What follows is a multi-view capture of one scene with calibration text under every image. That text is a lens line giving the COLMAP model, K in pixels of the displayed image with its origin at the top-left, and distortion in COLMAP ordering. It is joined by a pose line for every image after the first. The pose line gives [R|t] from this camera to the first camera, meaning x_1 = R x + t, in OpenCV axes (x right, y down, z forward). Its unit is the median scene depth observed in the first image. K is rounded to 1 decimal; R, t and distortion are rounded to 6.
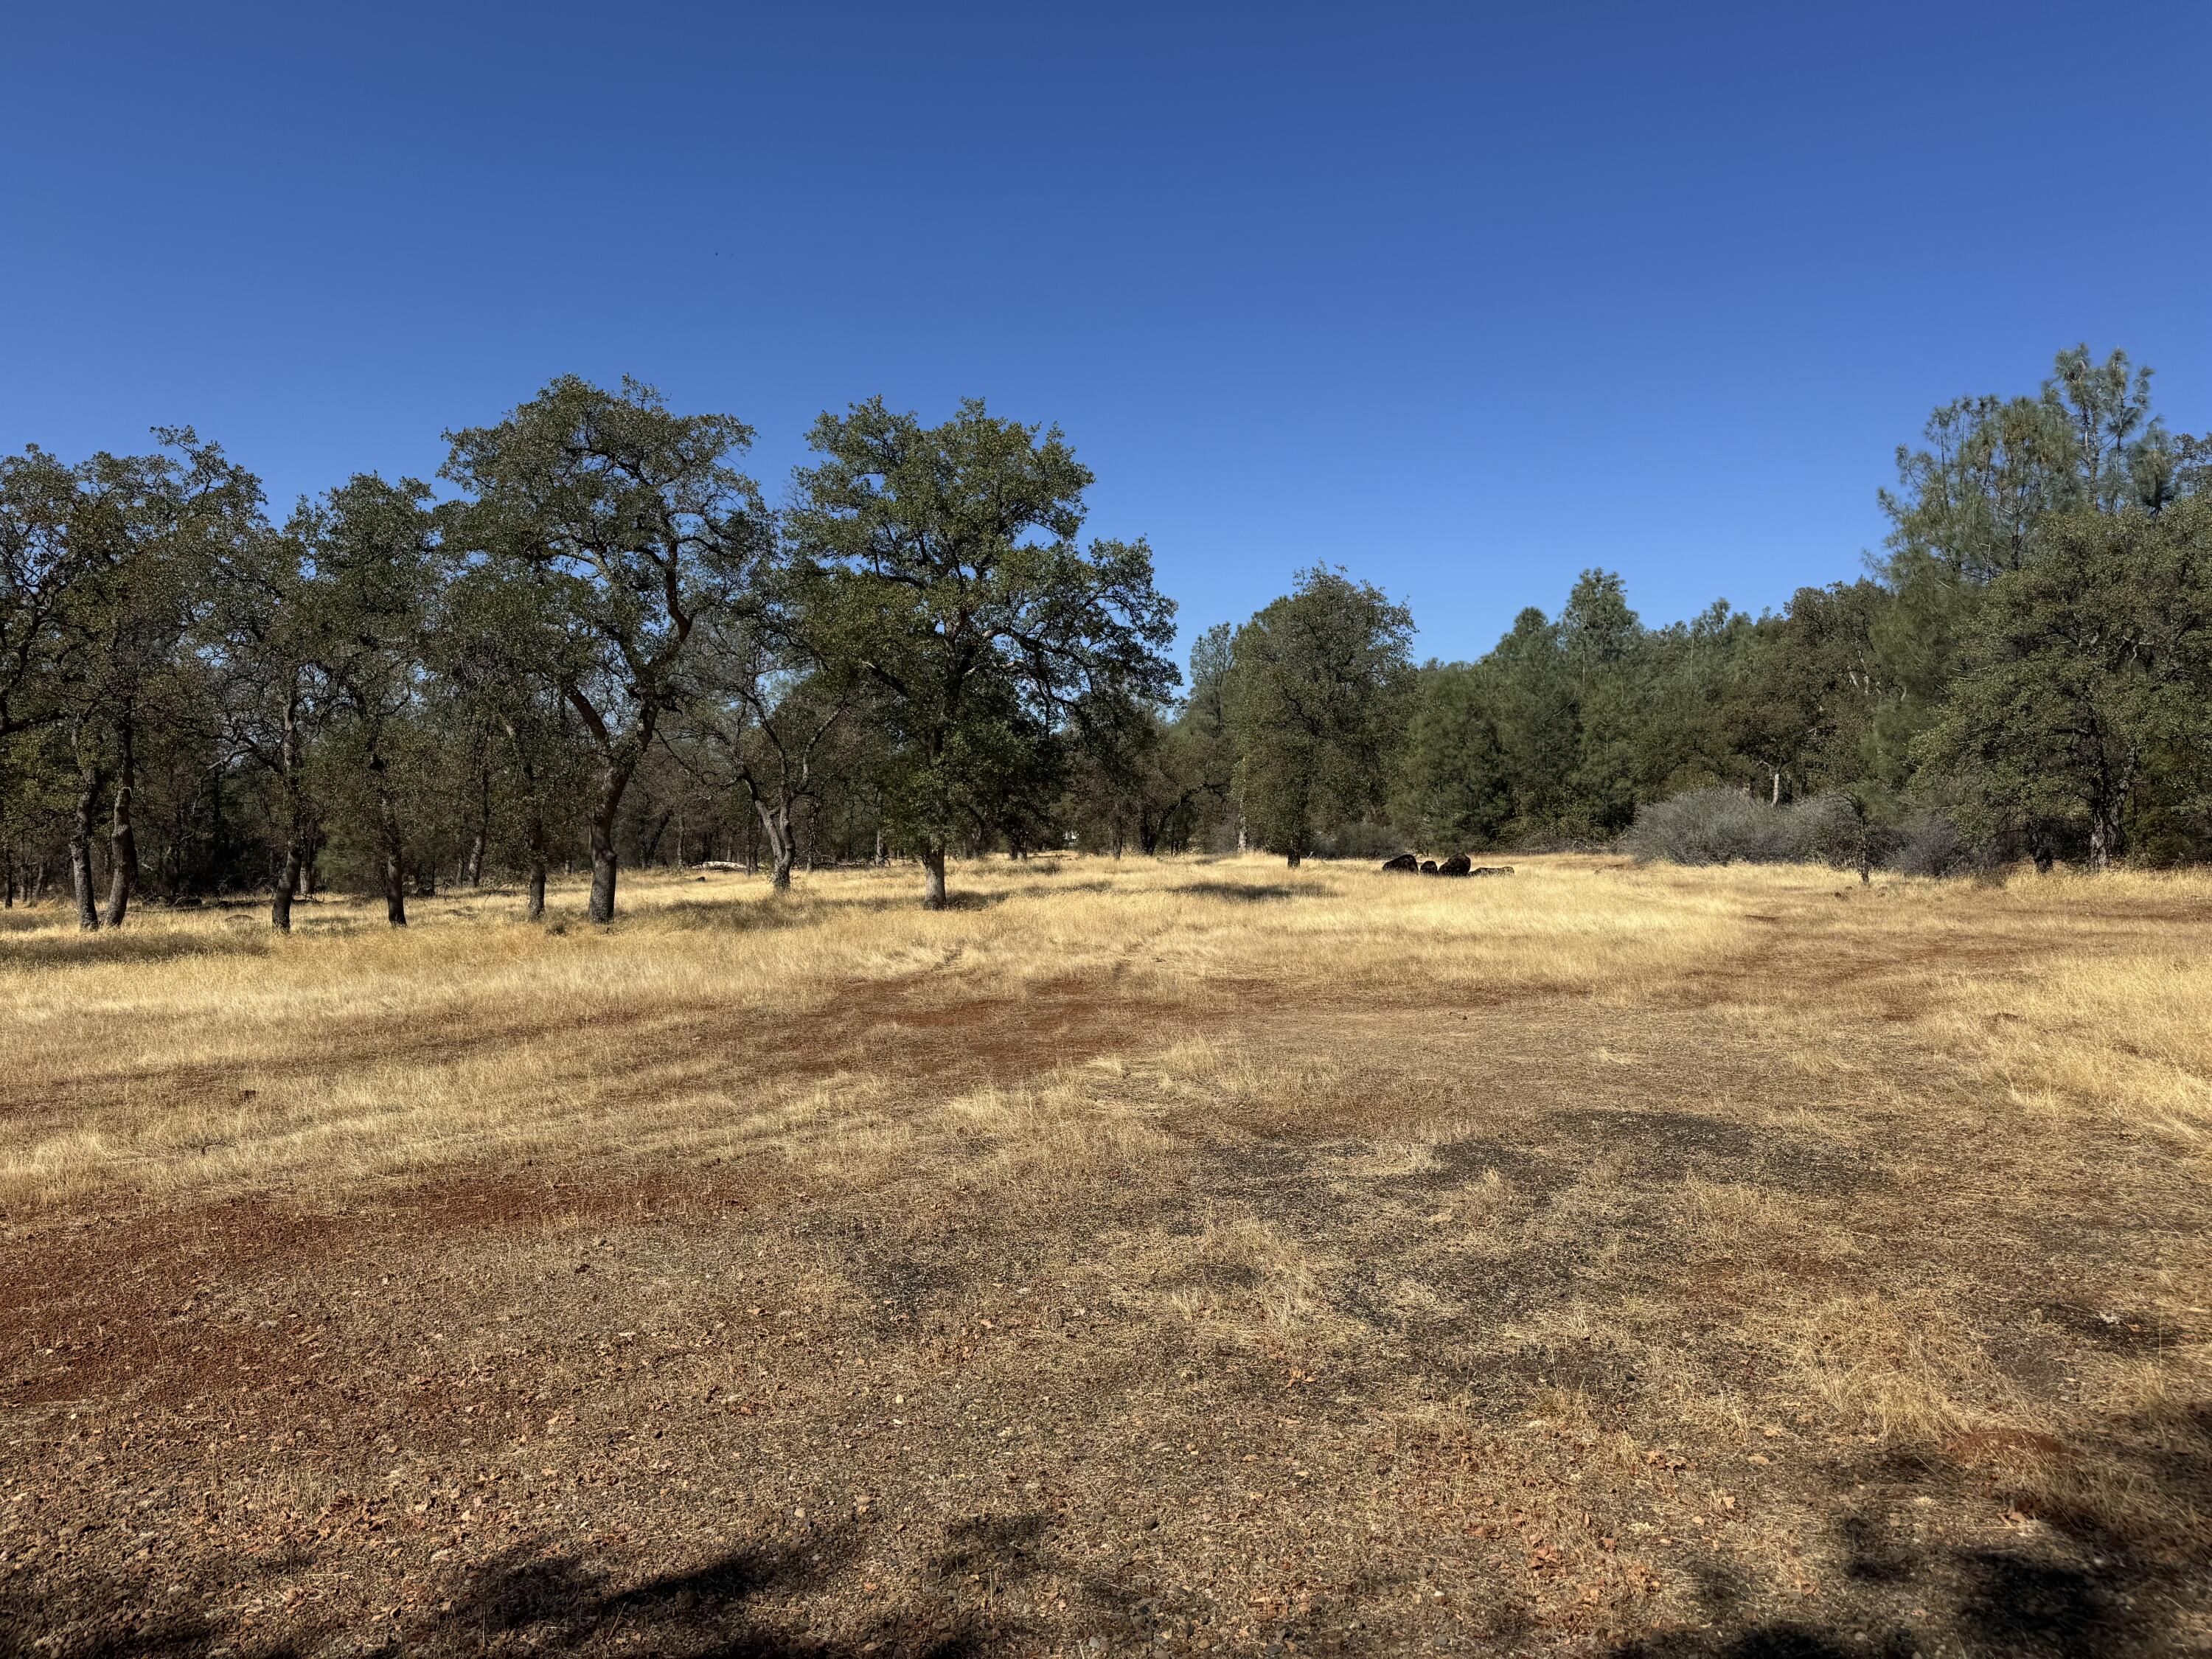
lens RADIAL K [[1493.5, 0, 1106.0], [0, 1493.5, 829.5], [0, 0, 1]] dist [-0.009927, -0.005704]
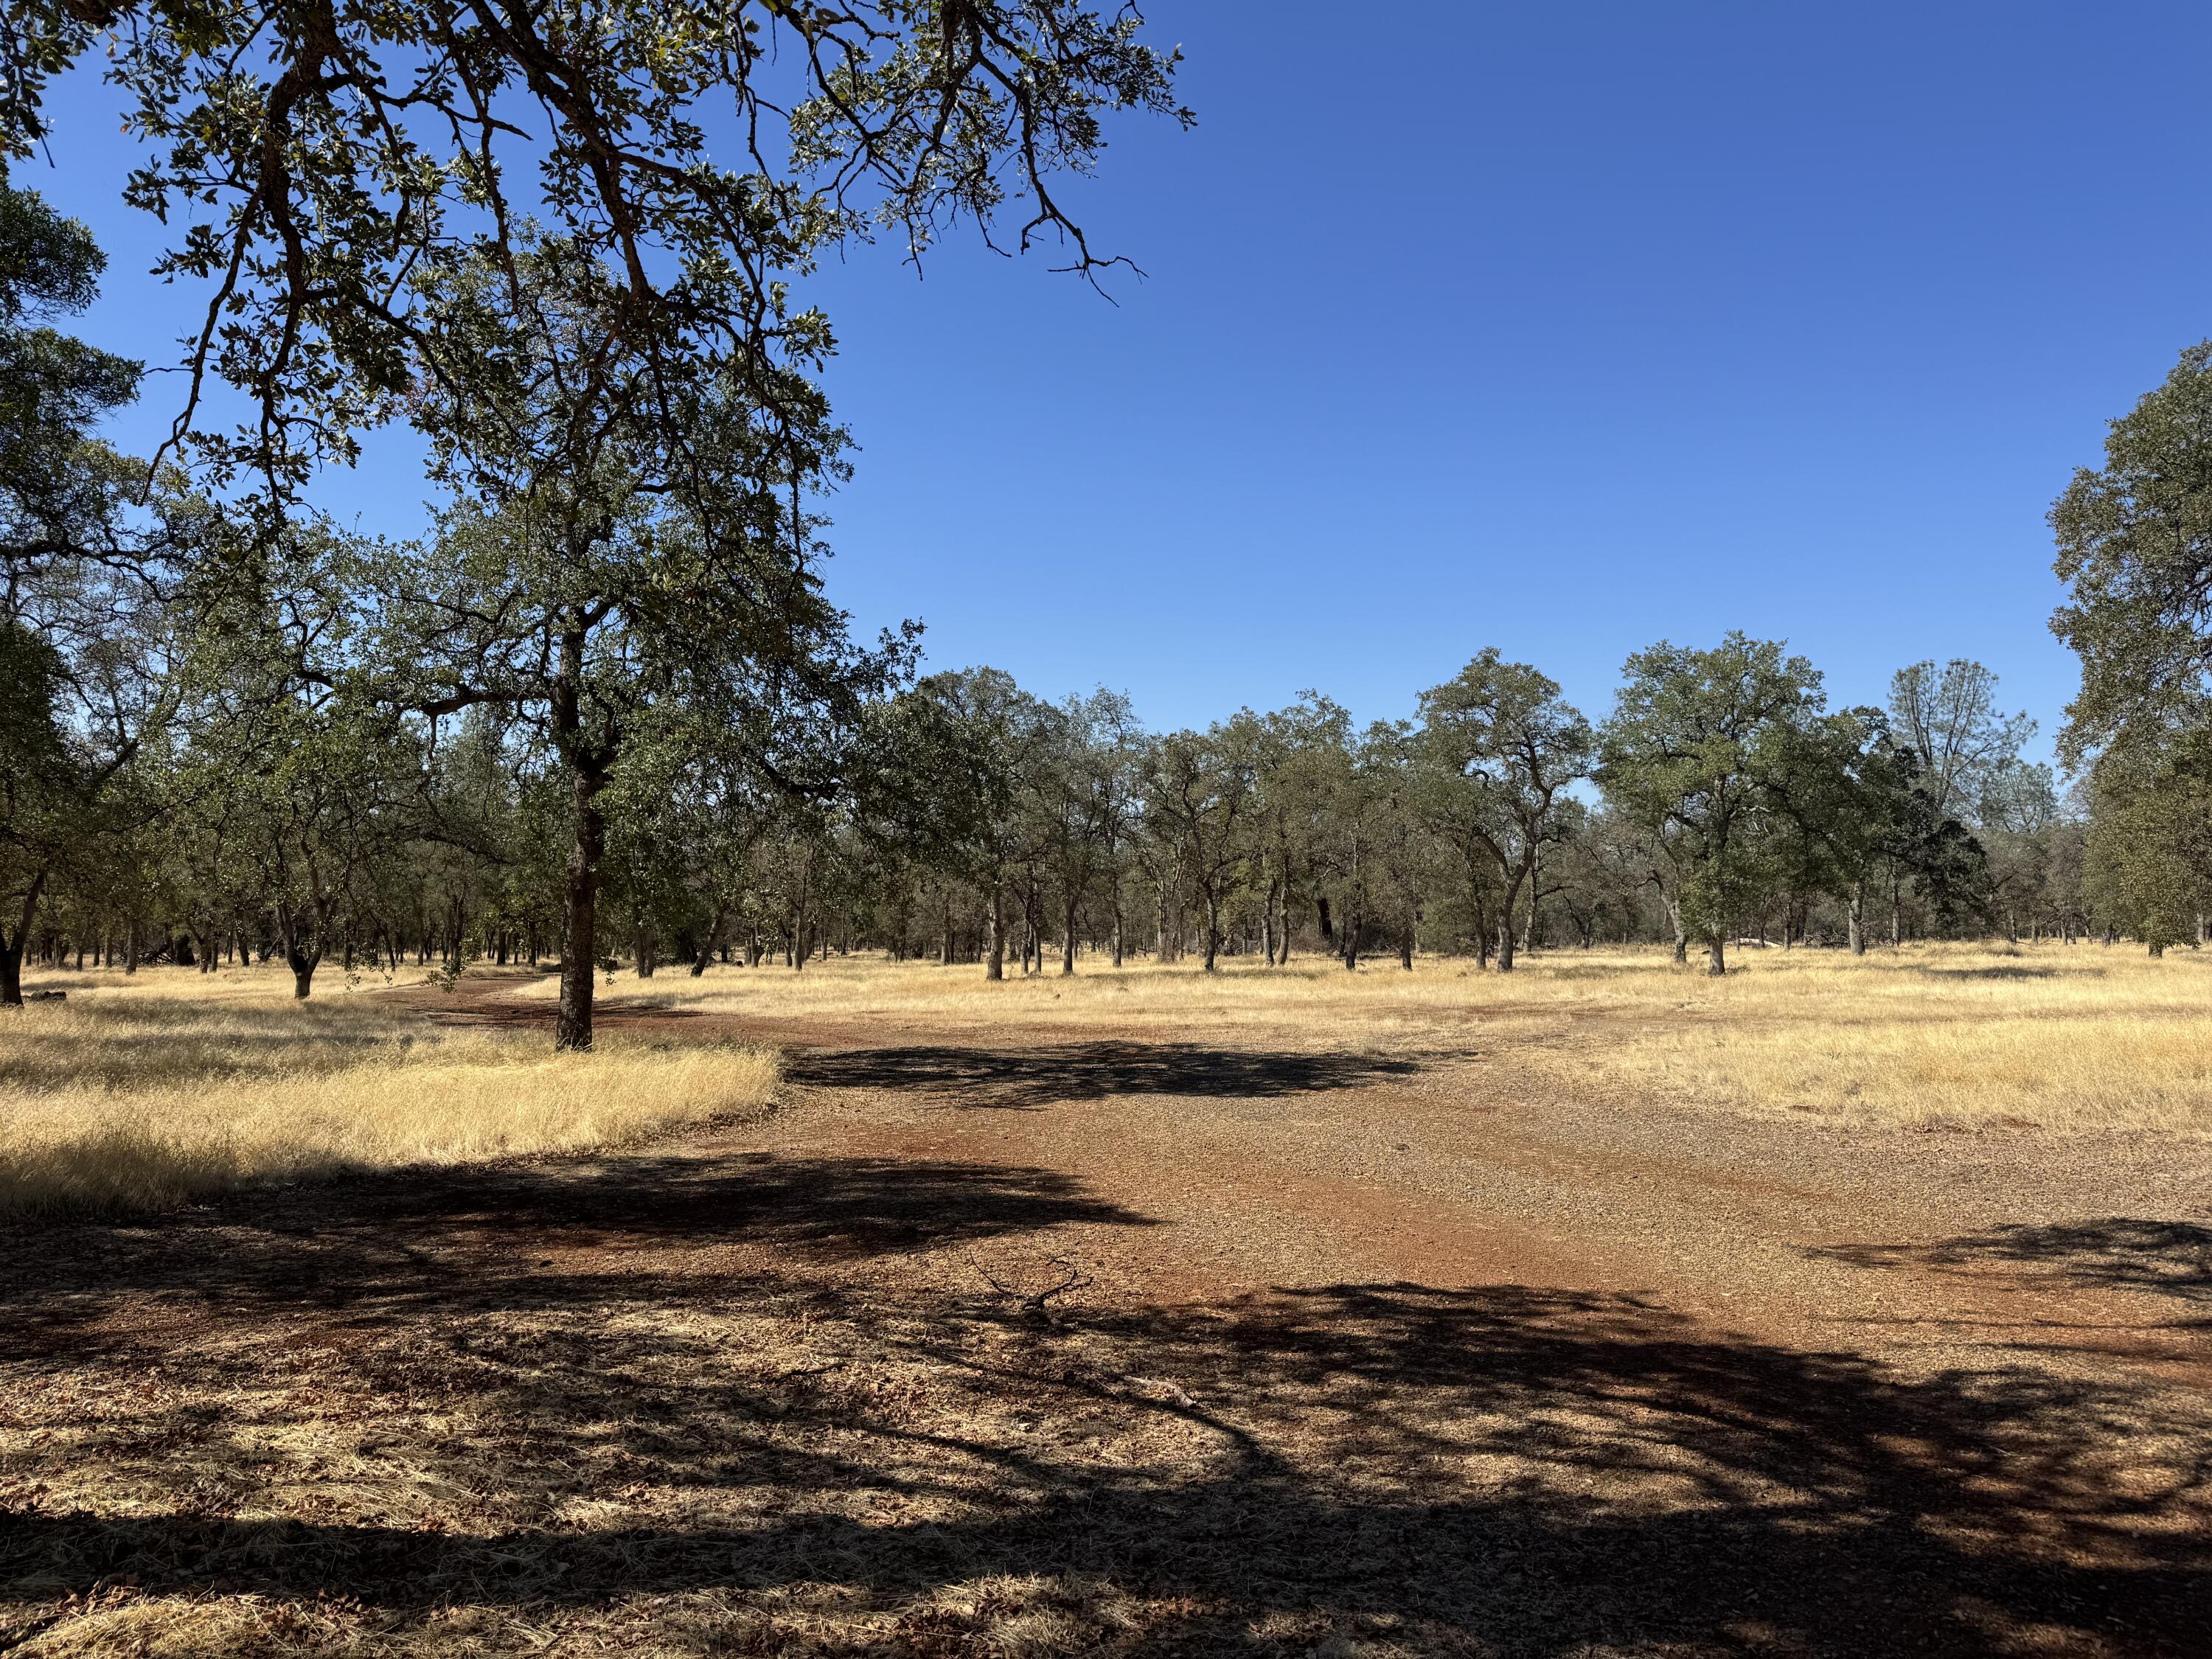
lens RADIAL K [[1493.5, 0, 1106.0], [0, 1493.5, 829.5], [0, 0, 1]] dist [-0.009927, -0.005704]
pose [[0.699126, -0.022564, -0.714642, 0.514767], [-0.002543, 0.999417, -0.034042, -0.039223], [0.714994, 0.025617, 0.698661, -0.457777]]
